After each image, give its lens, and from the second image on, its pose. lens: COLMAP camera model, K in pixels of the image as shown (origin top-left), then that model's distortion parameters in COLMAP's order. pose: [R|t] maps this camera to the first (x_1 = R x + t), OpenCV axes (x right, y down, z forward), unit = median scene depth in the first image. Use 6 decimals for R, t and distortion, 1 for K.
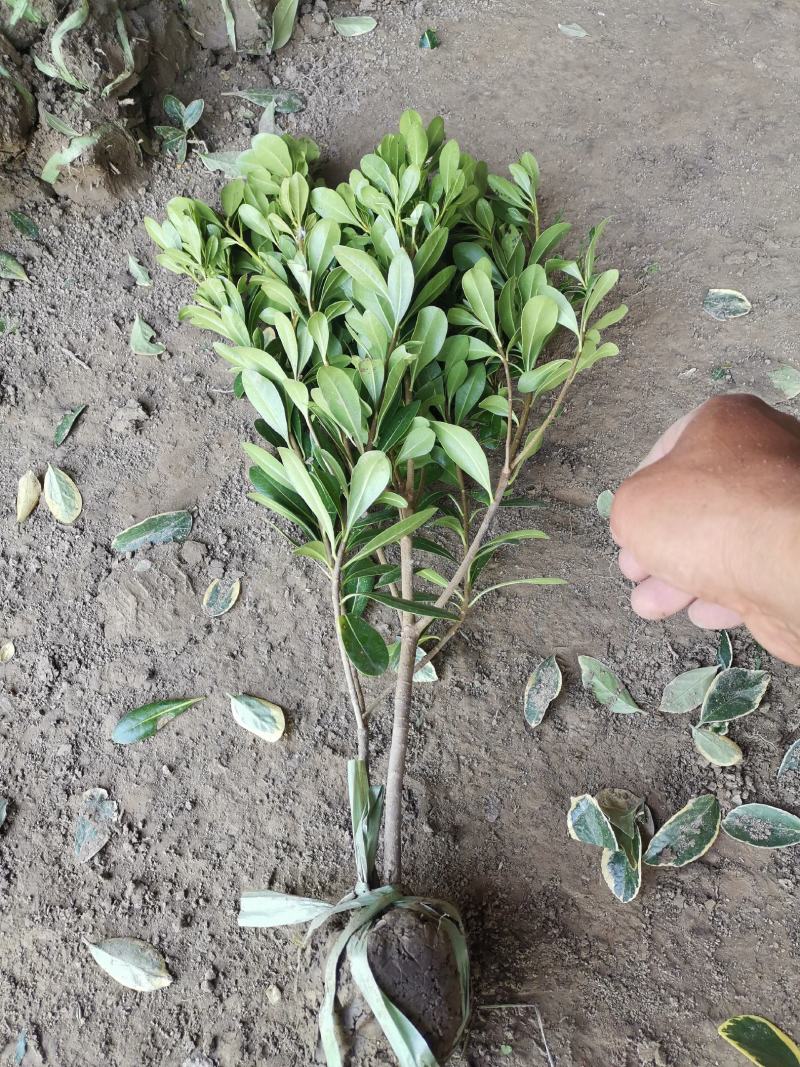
lens RADIAL K [[816.3, 0, 410.0], [0, 816.3, 531.1], [0, 0, 1]] dist [0.028009, -0.010547]
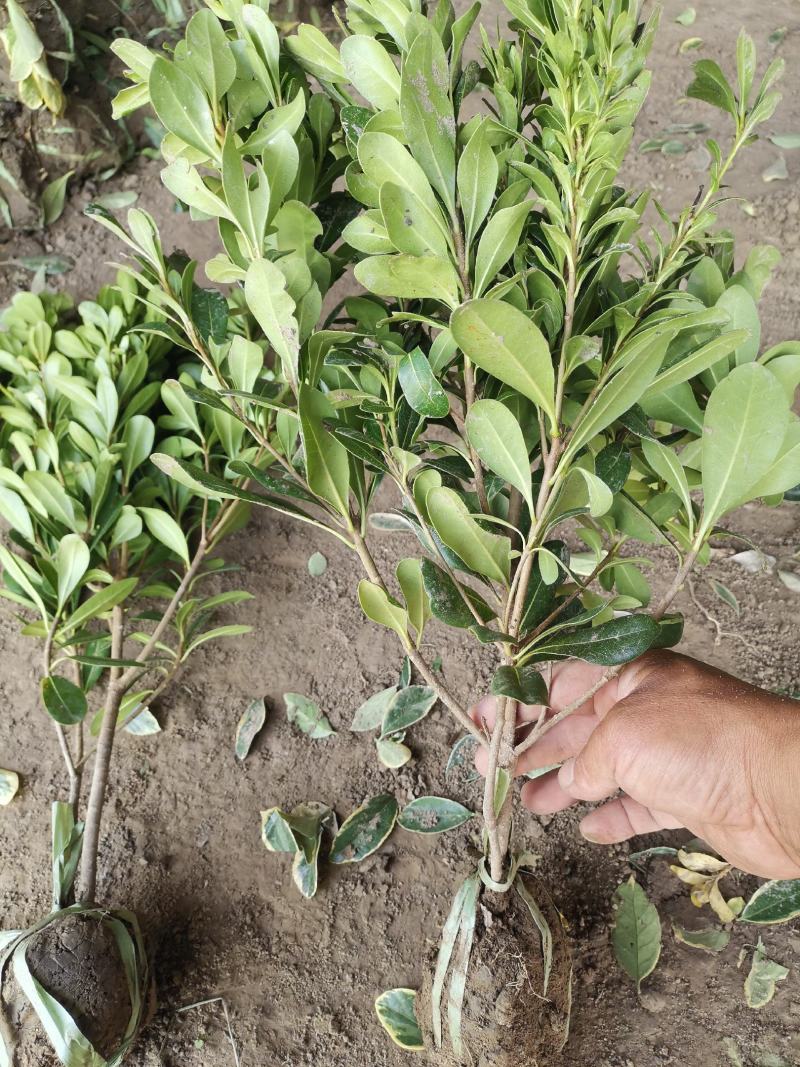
lens RADIAL K [[816.3, 0, 391.8], [0, 816.3, 526.2], [0, 0, 1]] dist [0.028009, -0.010547]
pose [[0.991587, -0.112805, 0.063484, 0.322269], [0.120961, 0.982126, -0.144208, 0.109065], [-0.046082, 0.150674, 0.987509, -0.189791]]
